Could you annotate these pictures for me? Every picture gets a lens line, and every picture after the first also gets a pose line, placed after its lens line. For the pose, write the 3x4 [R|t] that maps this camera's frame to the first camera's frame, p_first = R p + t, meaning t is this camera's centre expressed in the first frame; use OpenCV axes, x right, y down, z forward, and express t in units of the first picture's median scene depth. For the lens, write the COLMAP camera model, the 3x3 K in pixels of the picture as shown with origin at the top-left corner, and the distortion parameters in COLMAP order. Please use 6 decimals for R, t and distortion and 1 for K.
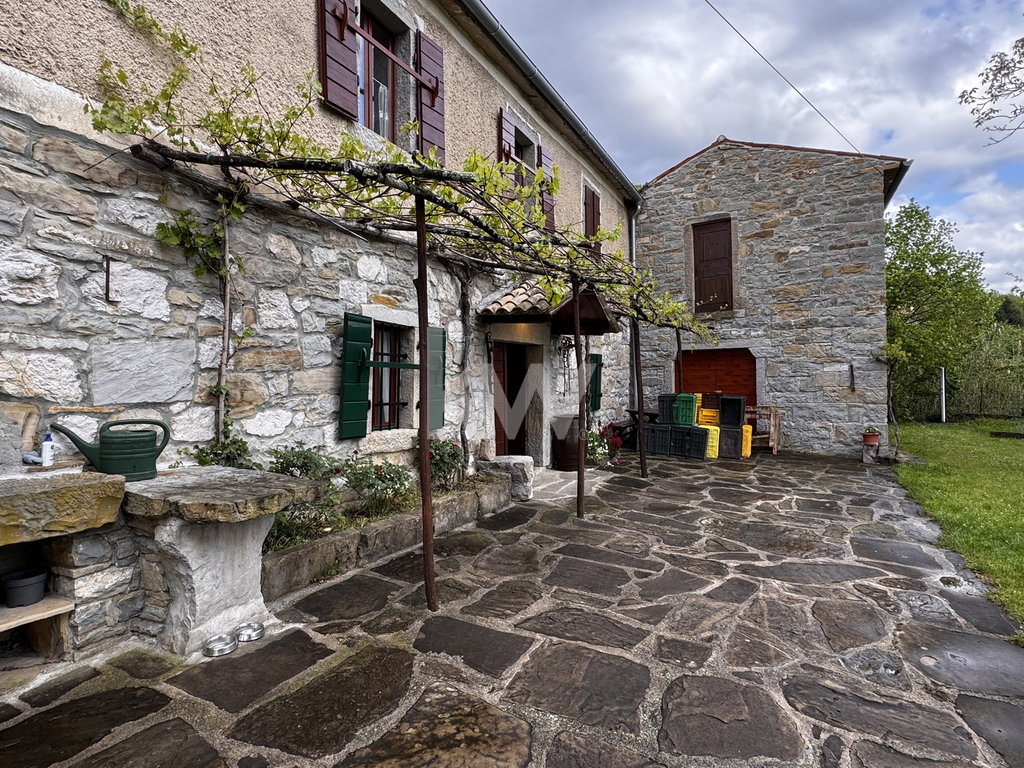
lens RADIAL K [[547.4, 0, 511.8], [0, 547.4, 386.8], [0, 0, 1]] dist [-0.002763, 0.001471]
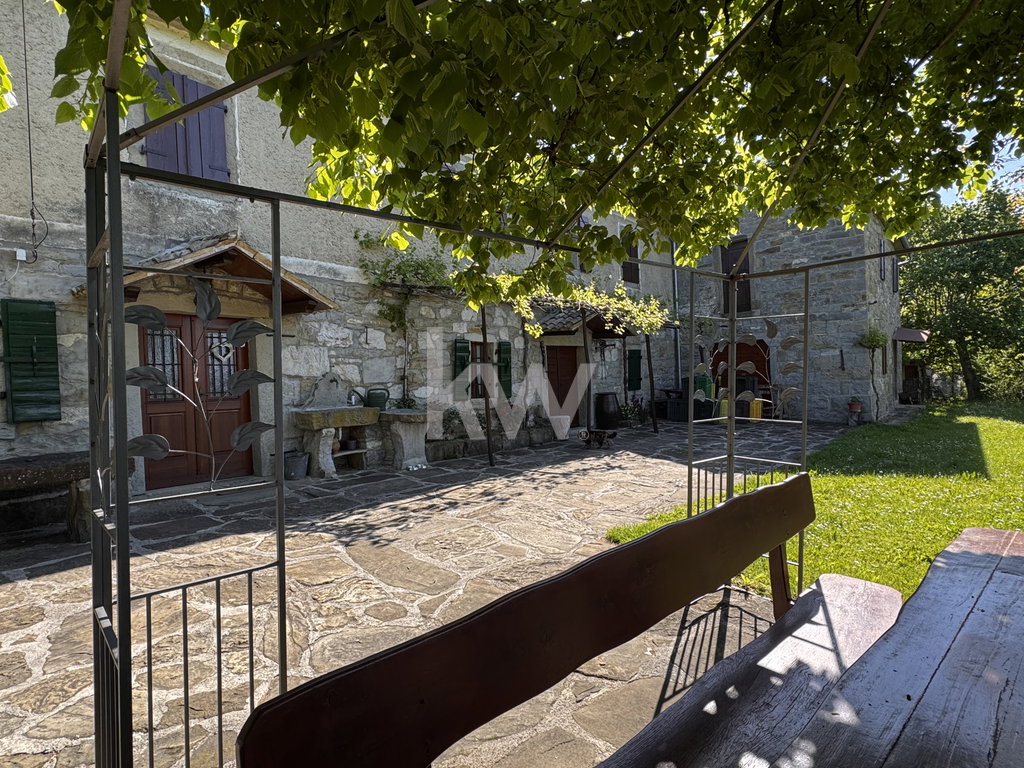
lens RADIAL K [[547.4, 0, 511.9], [0, 547.4, 386.2], [0, 0, 1]] dist [-0.002763, 0.001471]
pose [[0.974426, -0.025815, -0.223220, 0.356243], [0.028186, 0.999575, 0.007438, 0.032194], [0.222933, -0.013539, 0.974740, -0.963732]]
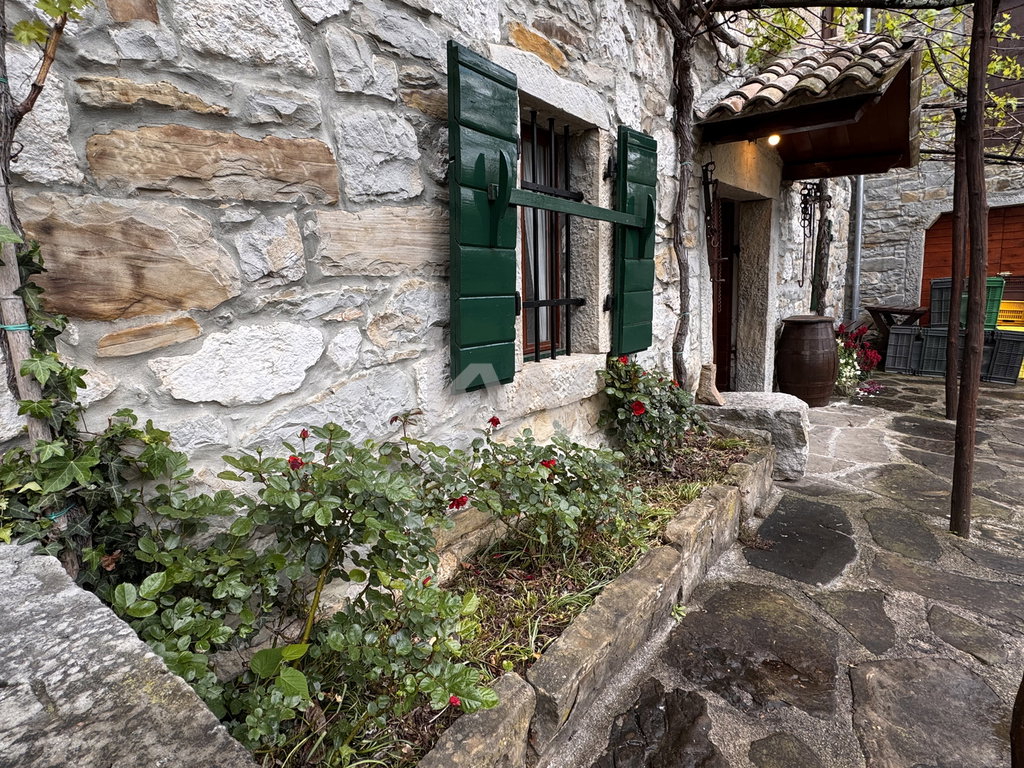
lens RADIAL K [[547.4, 0, 503.3], [0, 547.4, 384.3], [0, 0, 1]] dist [-0.002763, 0.001471]
pose [[0.979030, -0.011503, -0.203389, -0.201999], [0.043997, 0.986781, 0.155975, 0.030412], [0.198906, -0.161653, 0.966594, 0.632334]]
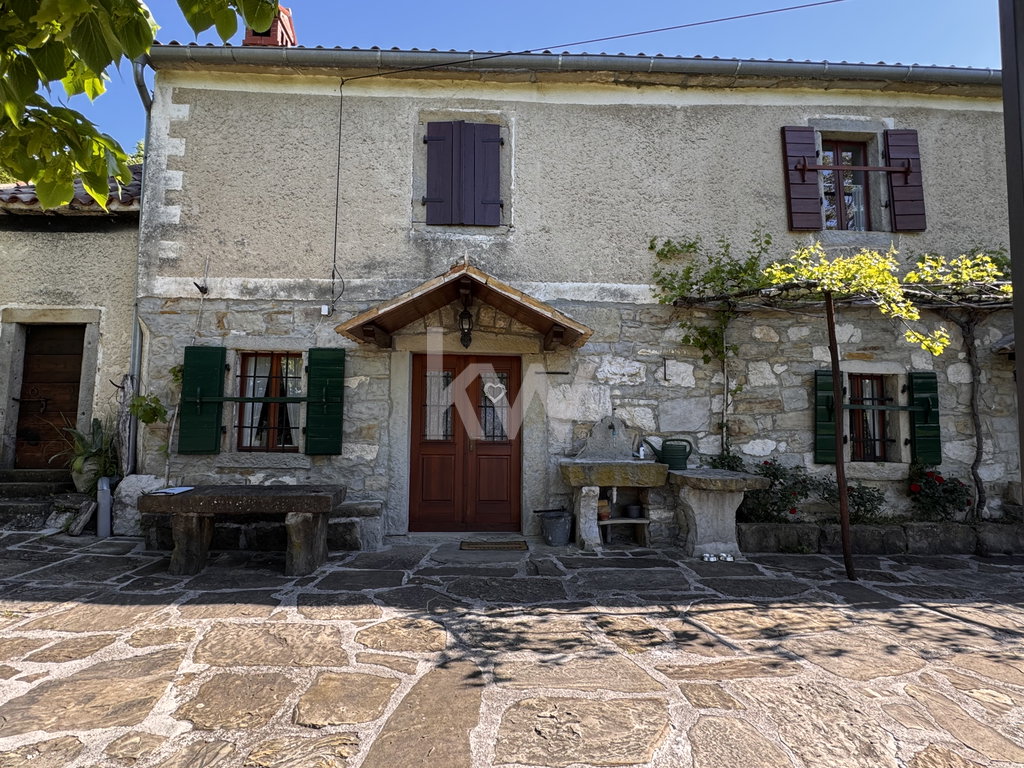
lens RADIAL K [[547.4, 0, 510.4], [0, 547.4, 385.6], [0, 0, 1]] dist [-0.002763, 0.001471]
pose [[0.516866, -0.079848, -0.852334, 0.468093], [-0.011371, 0.994912, -0.100101, 0.048929], [0.855991, 0.061431, 0.513328, -0.359565]]
